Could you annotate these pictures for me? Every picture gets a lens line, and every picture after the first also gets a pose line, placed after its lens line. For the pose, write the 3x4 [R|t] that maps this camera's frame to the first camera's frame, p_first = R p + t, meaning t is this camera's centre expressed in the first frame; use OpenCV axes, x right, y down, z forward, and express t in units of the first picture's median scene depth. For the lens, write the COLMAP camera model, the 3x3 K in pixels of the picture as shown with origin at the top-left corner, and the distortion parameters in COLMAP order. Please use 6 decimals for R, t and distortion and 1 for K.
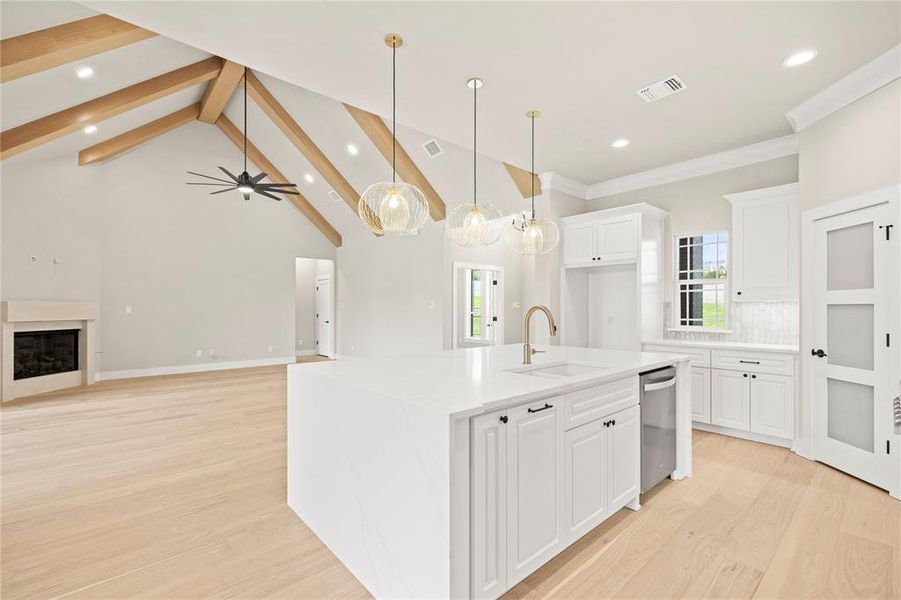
lens RADIAL K [[380.0, 0, 425.6], [0, 380.0, 307.3], [0, 0, 1]] dist [-0.002979, -0.001959]
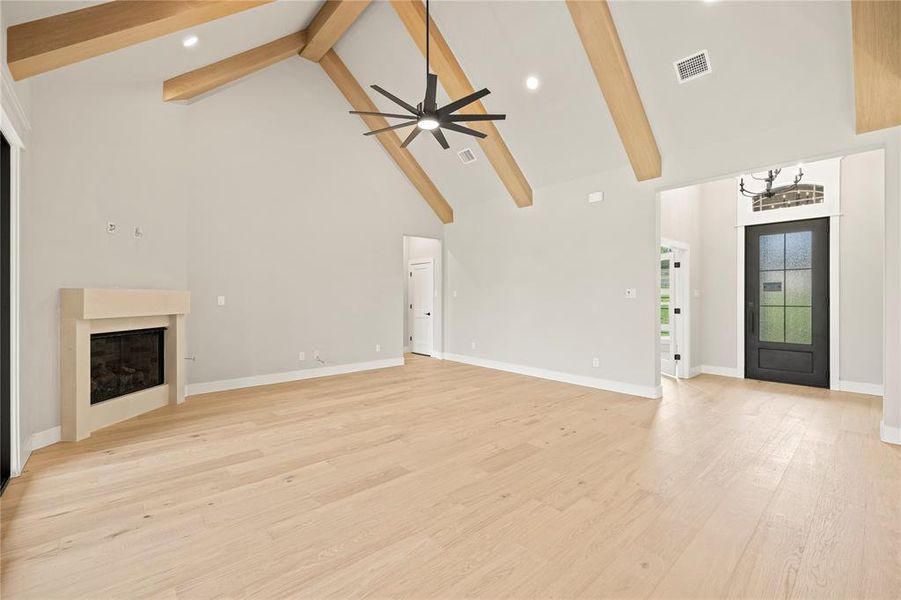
lens RADIAL K [[380.0, 0, 424.1], [0, 380.0, 295.8], [0, 0, 1]] dist [-0.002979, -0.001959]
pose [[0.999898, -0.001980, 0.014126, -0.482344], [0.002016, 0.999995, -0.002568, 0.000615], [-0.014121, 0.002597, 0.999897, 0.300556]]
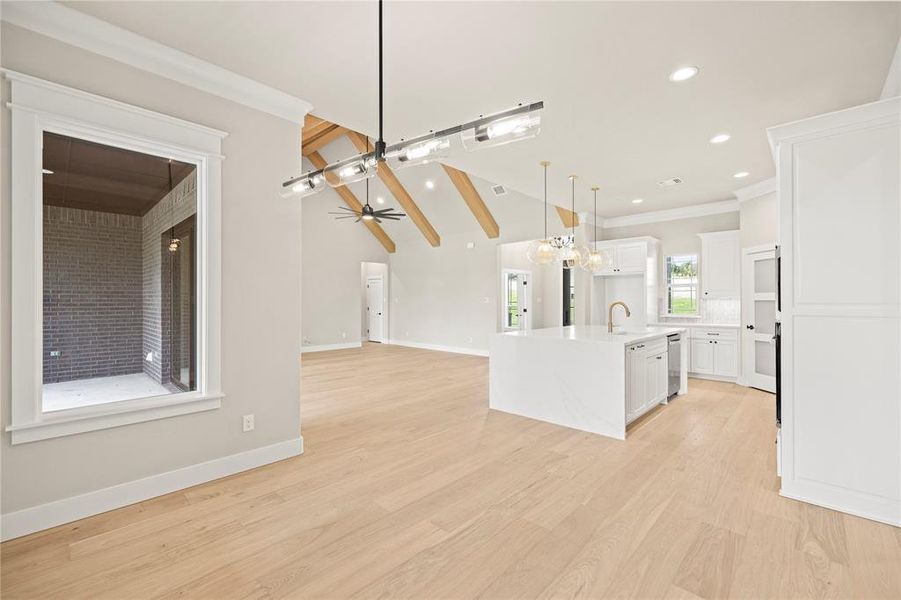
lens RADIAL K [[380.0, 0, 420.6], [0, 380.0, 300.1], [0, 0, 1]] dist [-0.002979, -0.001959]
pose [[0.996237, -0.002558, 0.086638, -0.400591], [0.002739, 0.999994, -0.001963, -0.005364], [-0.086633, 0.002193, 0.996238, -0.388837]]
